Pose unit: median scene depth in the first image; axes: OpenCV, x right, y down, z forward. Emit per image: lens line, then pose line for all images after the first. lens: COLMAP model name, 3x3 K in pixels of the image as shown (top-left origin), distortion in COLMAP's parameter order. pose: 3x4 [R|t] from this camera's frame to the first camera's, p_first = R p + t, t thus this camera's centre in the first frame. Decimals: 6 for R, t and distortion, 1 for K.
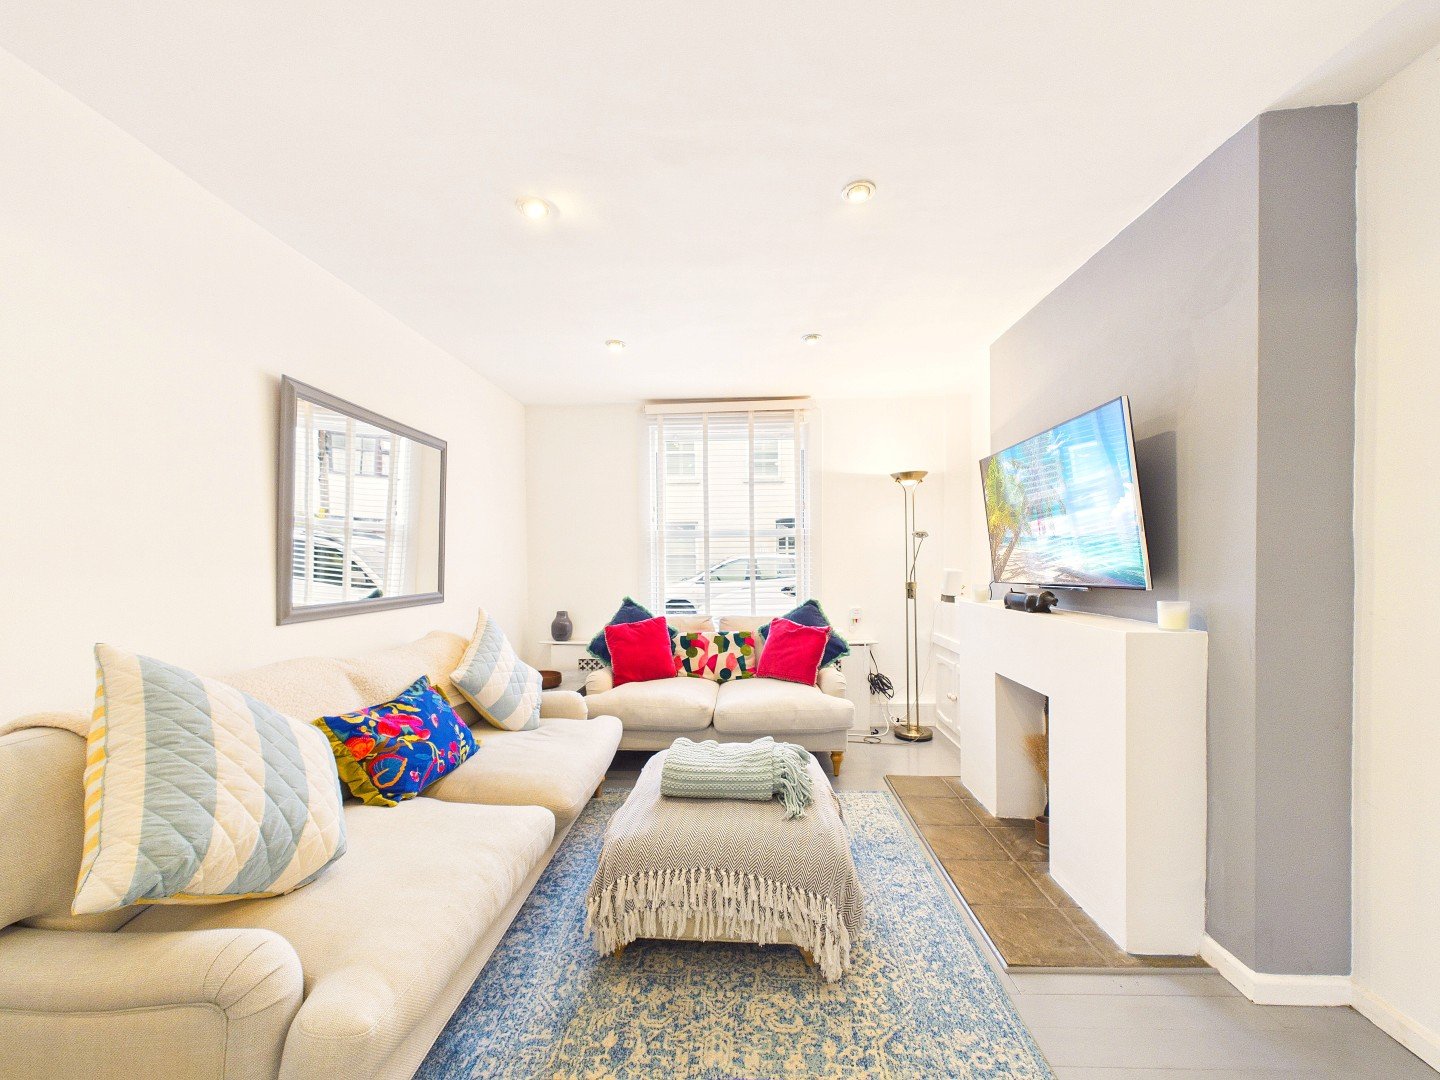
lens RADIAL K [[579.7, 0, 718.6], [0, 579.7, 567.4], [0, 0, 1]] dist [0.000993, 0.000400]
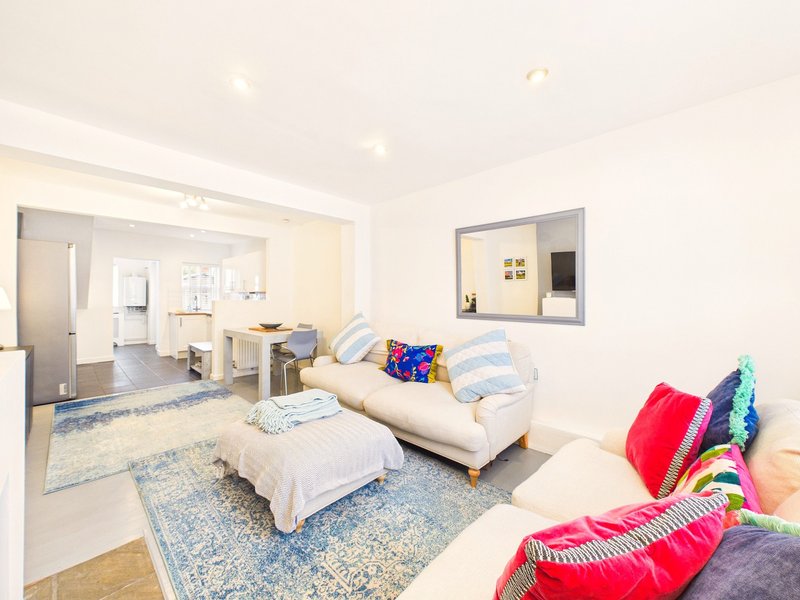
lens RADIAL K [[322.0, 0, 400.0], [0, 322.0, 301.3], [0, 0, 1]] dist [0.000993, 0.000400]
pose [[-0.654830, 0.013004, -0.755664, 0.411951], [-0.008297, 0.999668, 0.024393, -0.013653], [0.755730, 0.022243, -0.654505, 1.254327]]
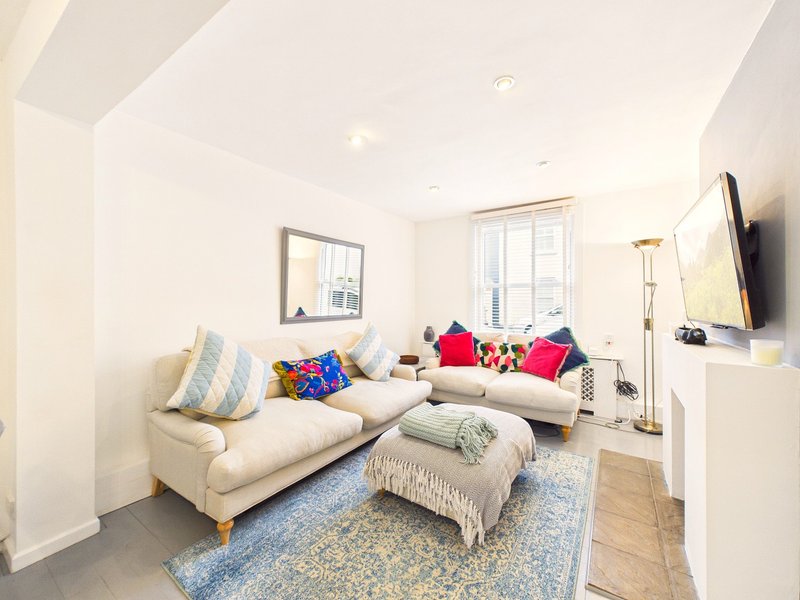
lens RADIAL K [[322.0, 0, 399.3], [0, 322.0, 299.1], [0, 0, 1]] dist [0.000993, 0.000400]
pose [[0.856101, 0.008794, -0.516734, 0.293699], [-0.017079, 0.999790, -0.011281, -0.002947], [0.516527, 0.018483, 0.856071, 0.033366]]
